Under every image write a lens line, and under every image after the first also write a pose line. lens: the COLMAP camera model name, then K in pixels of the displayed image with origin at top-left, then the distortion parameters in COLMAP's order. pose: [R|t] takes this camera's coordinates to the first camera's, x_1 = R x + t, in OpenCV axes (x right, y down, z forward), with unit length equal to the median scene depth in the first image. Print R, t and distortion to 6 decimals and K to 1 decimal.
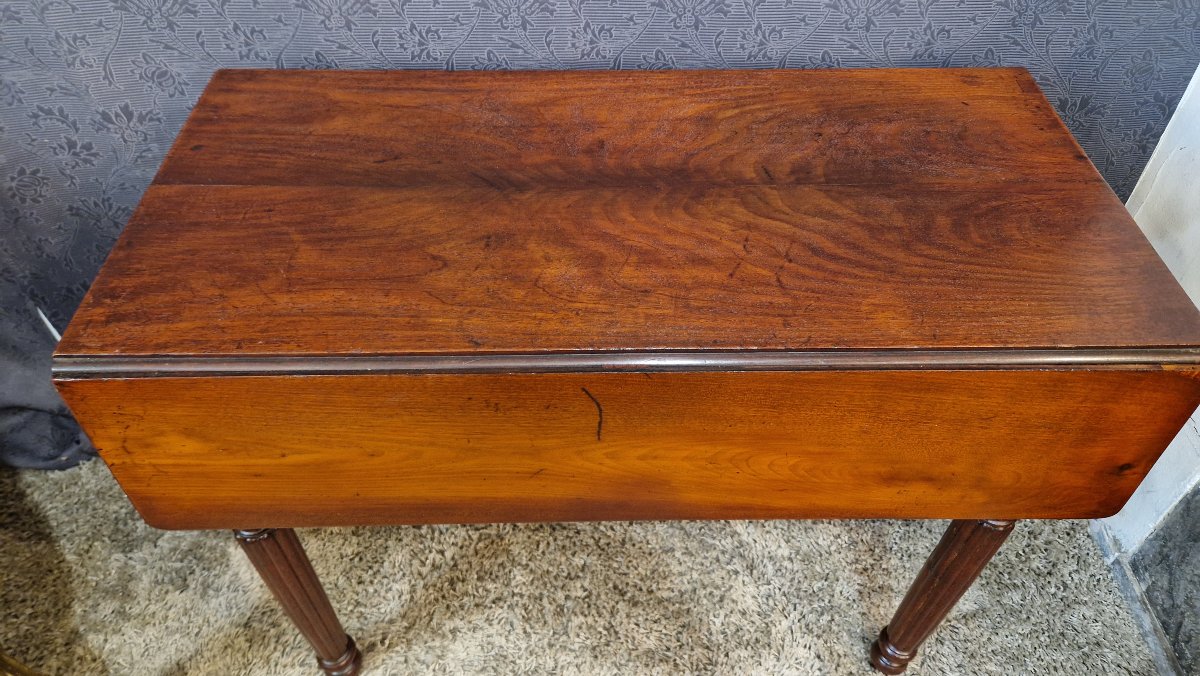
lens RADIAL K [[828.4, 0, 605.4], [0, 828.4, 327.7], [0, 0, 1]] dist [0.032034, -0.023564]
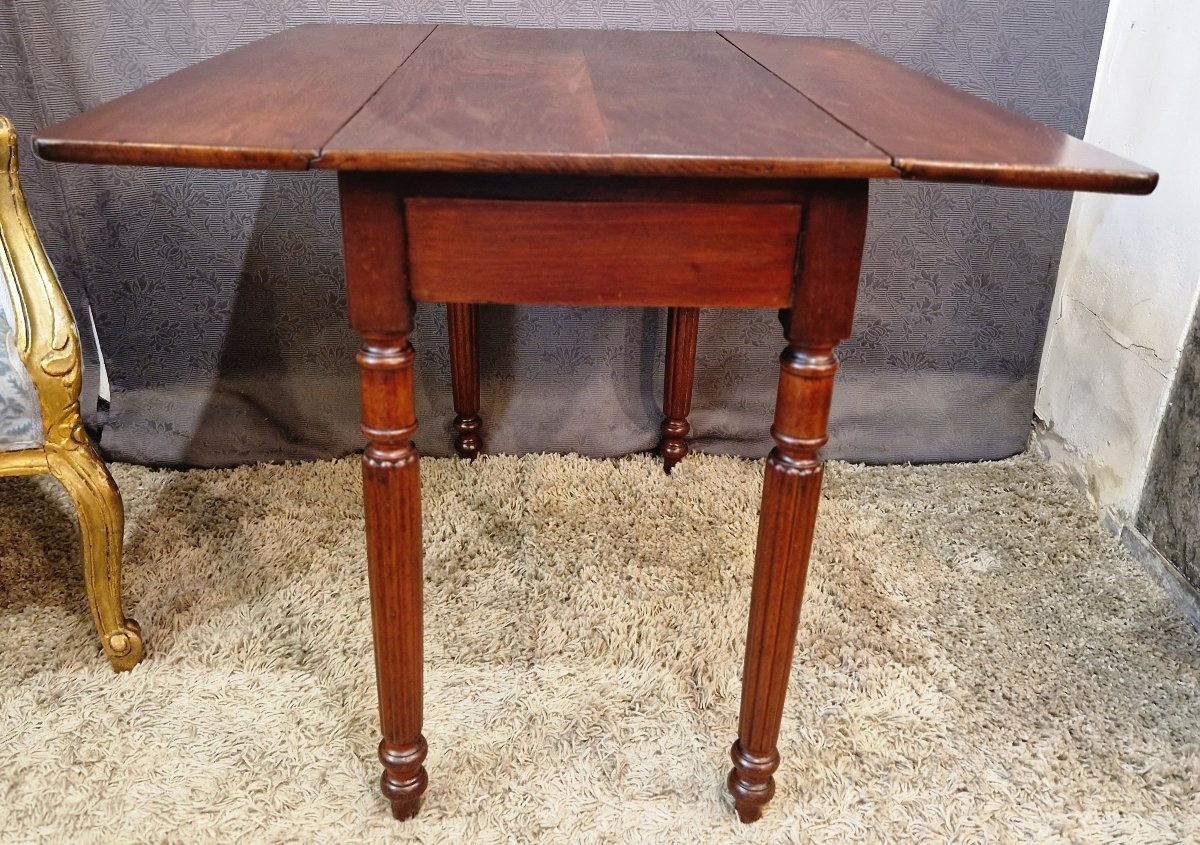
lens RADIAL K [[1018.5, 0, 582.0], [0, 1018.5, 405.7], [0, 0, 1]] dist [0.064642, -0.041277]
pose [[0.999981, 0.005958, 0.001462, -0.046859], [-0.005047, 0.934454, -0.356049, 0.627443], [-0.003488, 0.356035, 0.934466, -0.228511]]
